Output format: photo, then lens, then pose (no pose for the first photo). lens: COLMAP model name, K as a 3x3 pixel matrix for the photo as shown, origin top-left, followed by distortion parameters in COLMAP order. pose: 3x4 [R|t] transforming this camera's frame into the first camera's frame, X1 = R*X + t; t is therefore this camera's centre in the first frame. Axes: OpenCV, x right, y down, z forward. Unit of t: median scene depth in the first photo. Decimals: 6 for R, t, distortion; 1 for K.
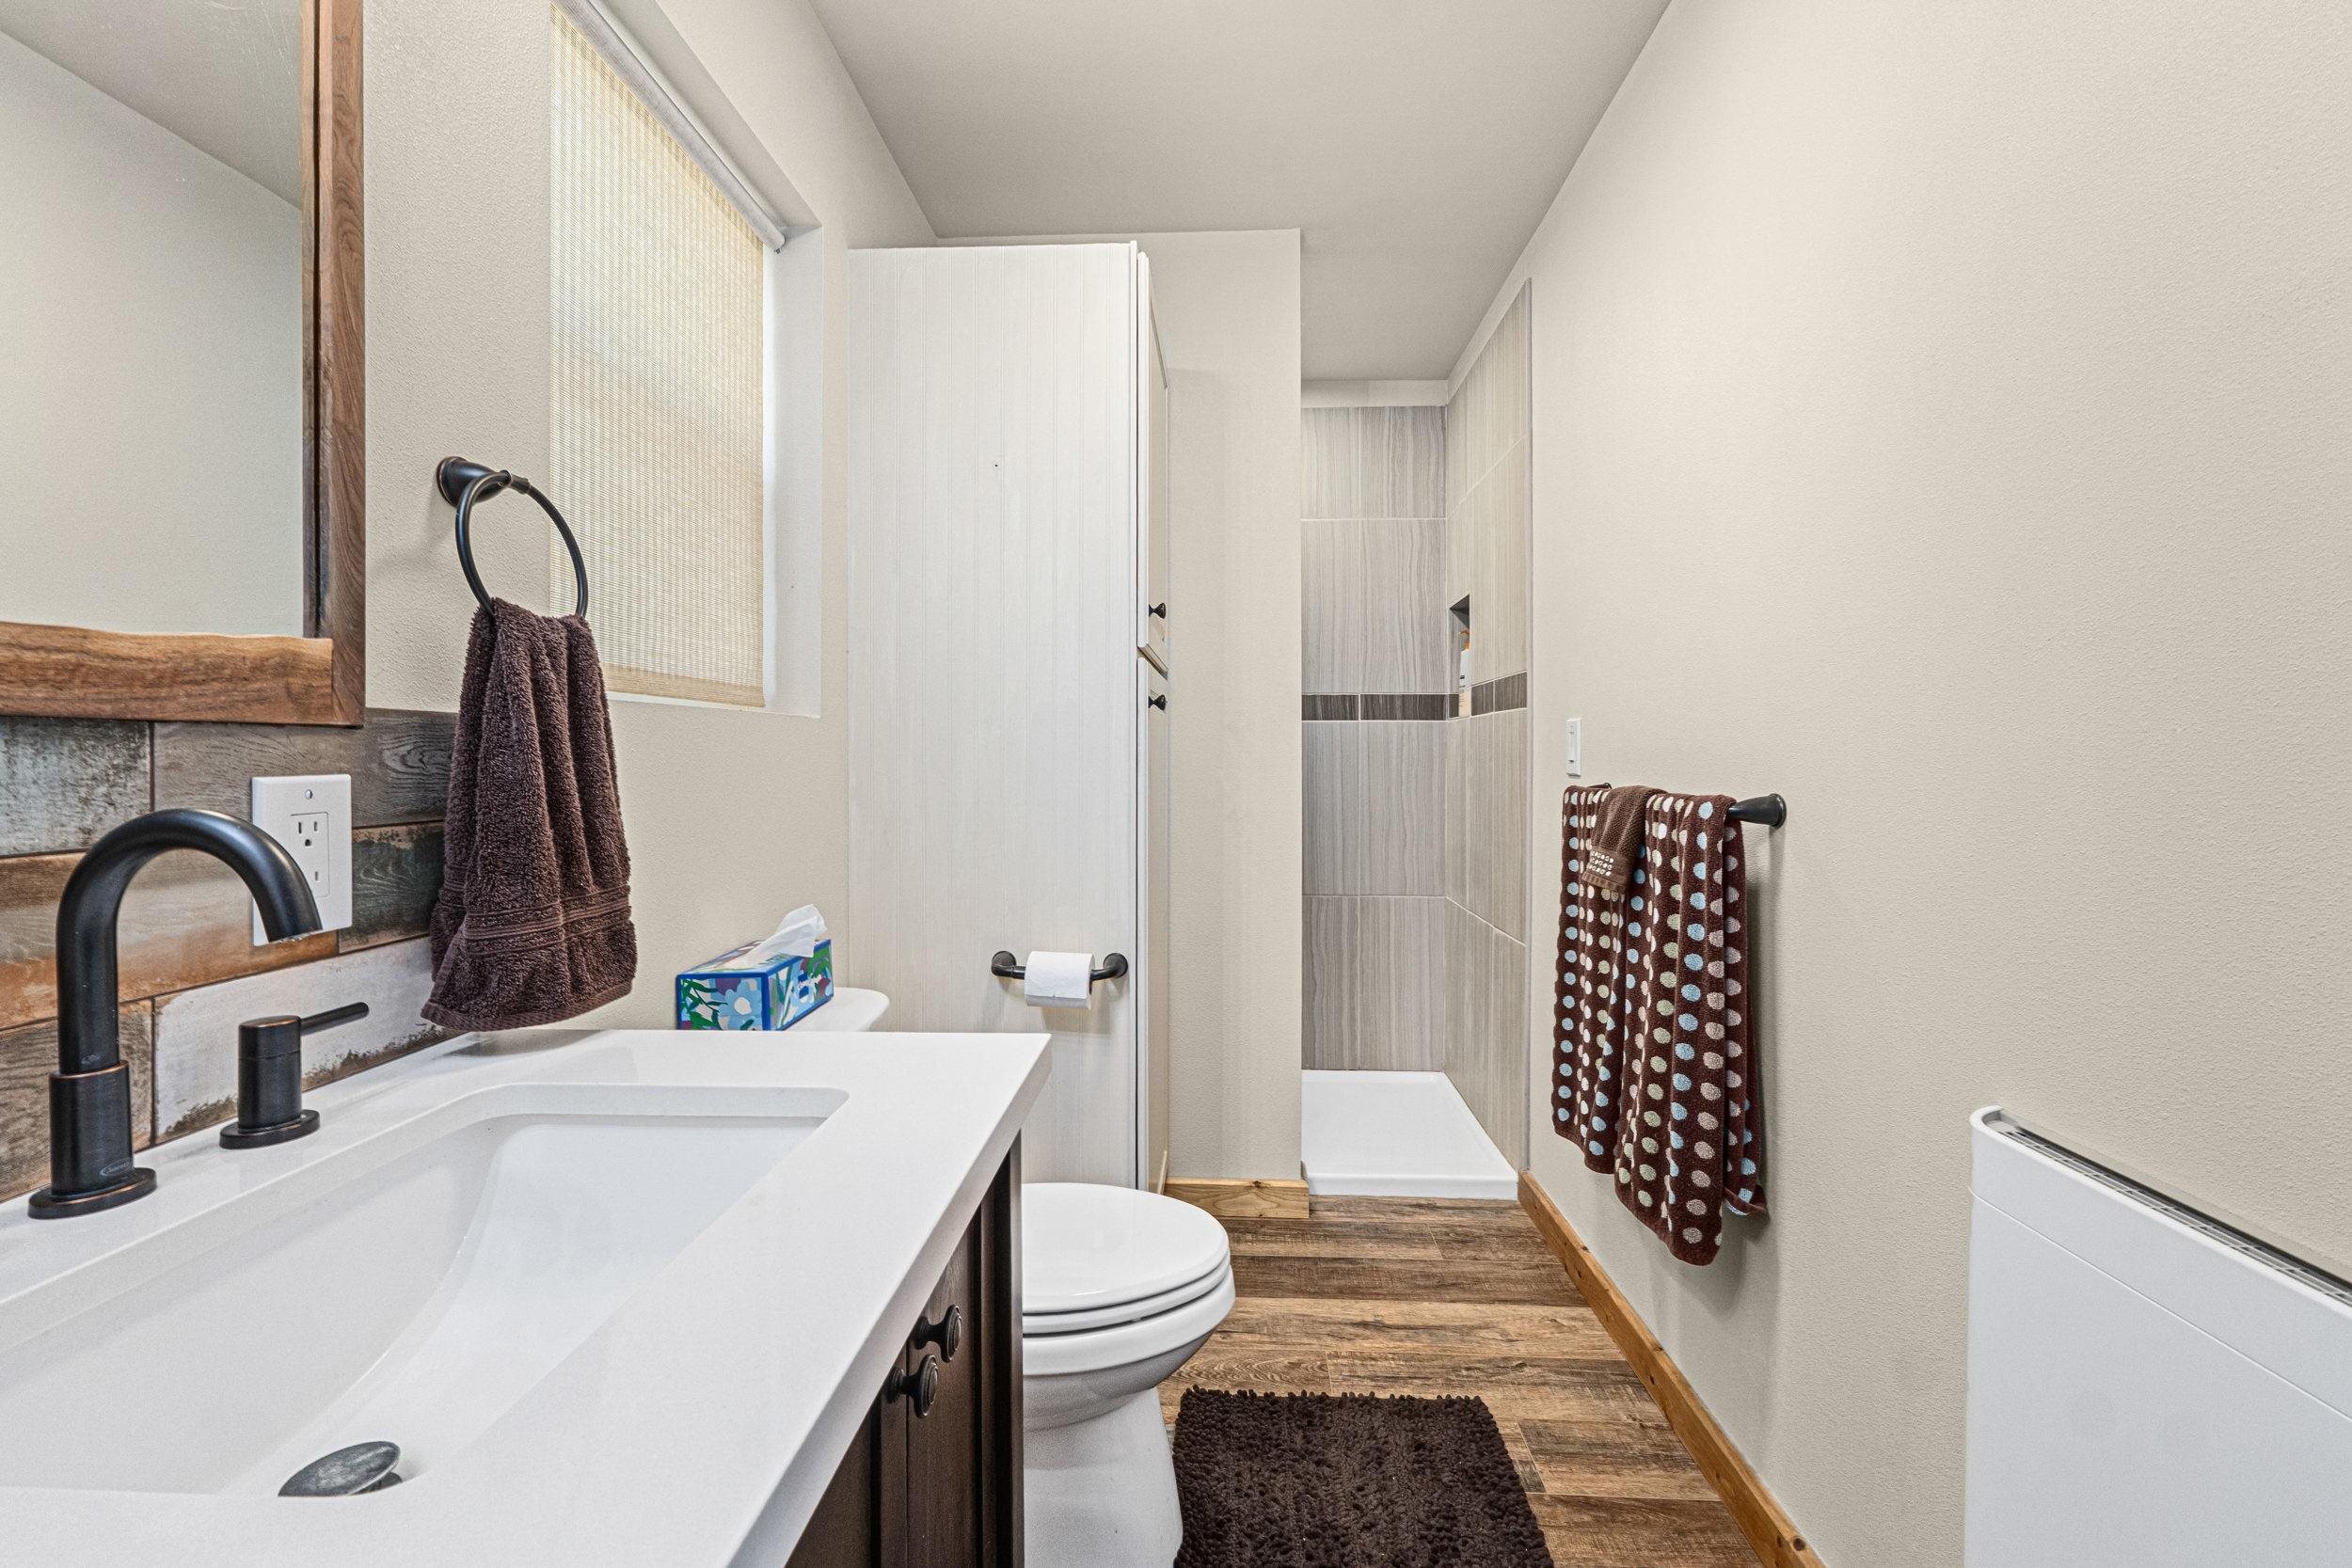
lens RADIAL K [[995.4, 0, 1166.1], [0, 995.4, 761.1], [0, 0, 1]] dist [-0.006567, 0.001043]
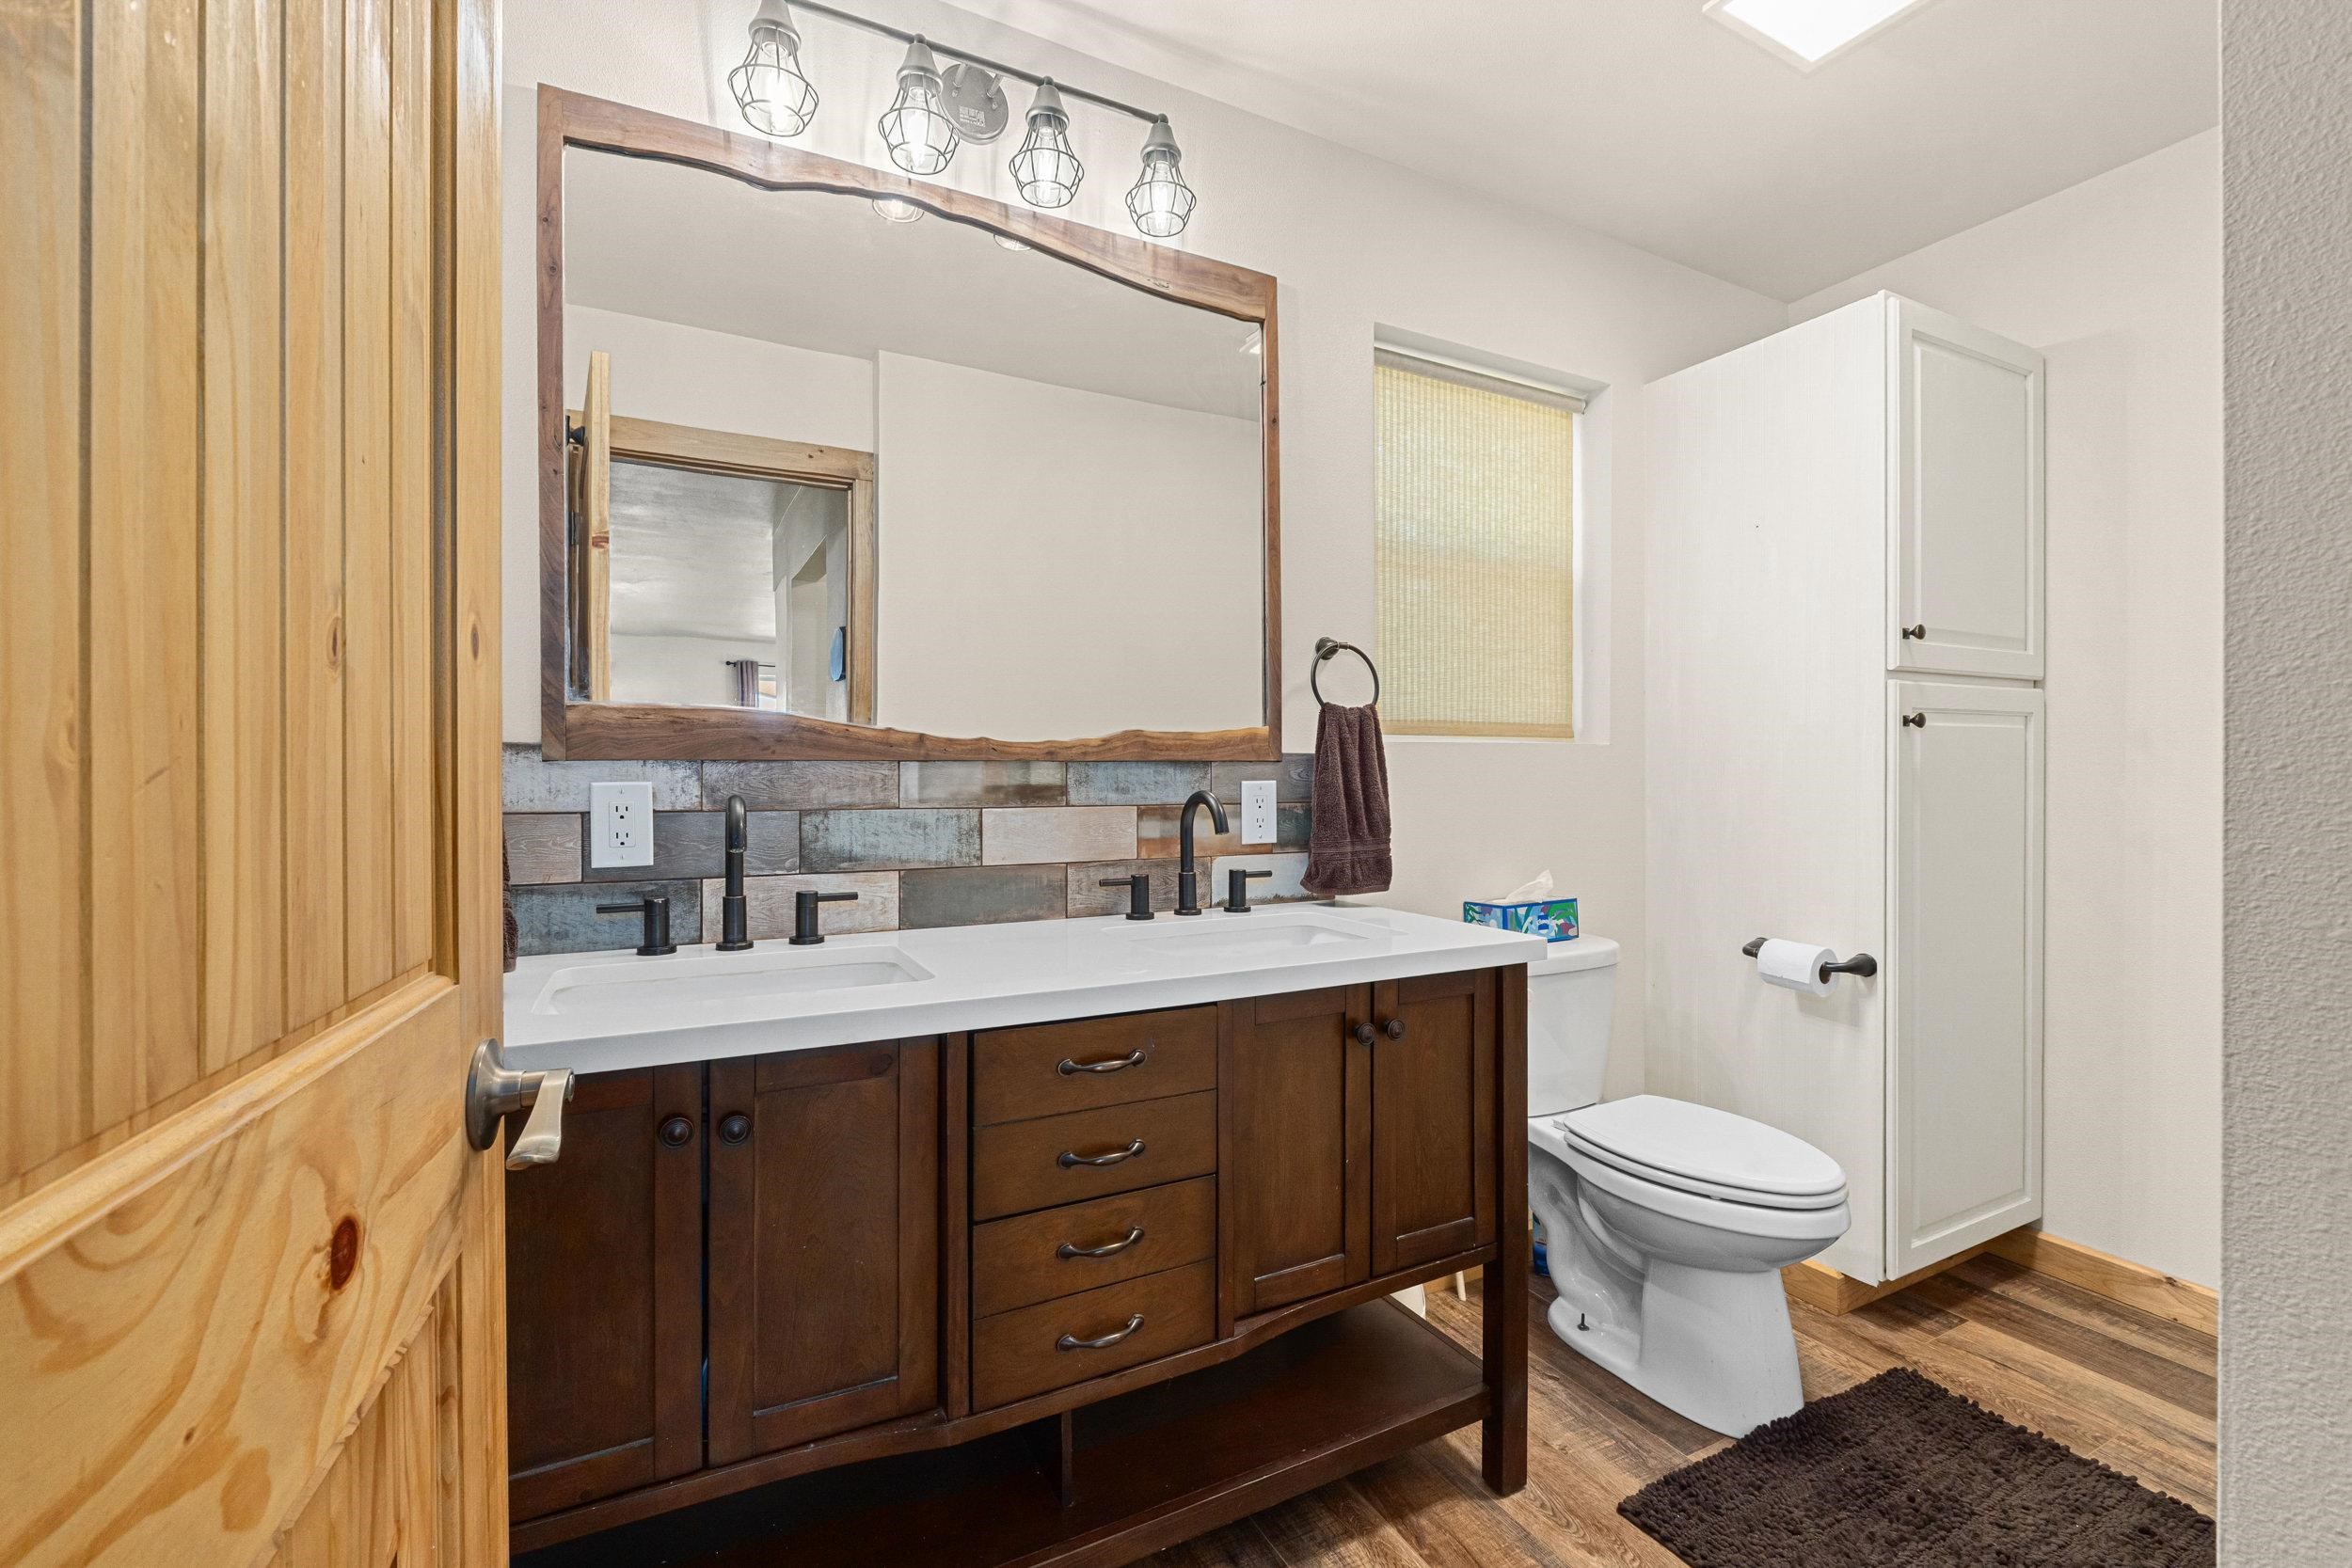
lens RADIAL K [[995.4, 0, 1164.4], [0, 995.4, 777.3], [0, 0, 1]] dist [-0.006567, 0.001043]
pose [[0.492177, 0.005804, -0.870476, 1.088610], [-0.002617, 0.999983, 0.005188, -0.006091], [0.870491, -0.000275, 0.492184, -0.415713]]
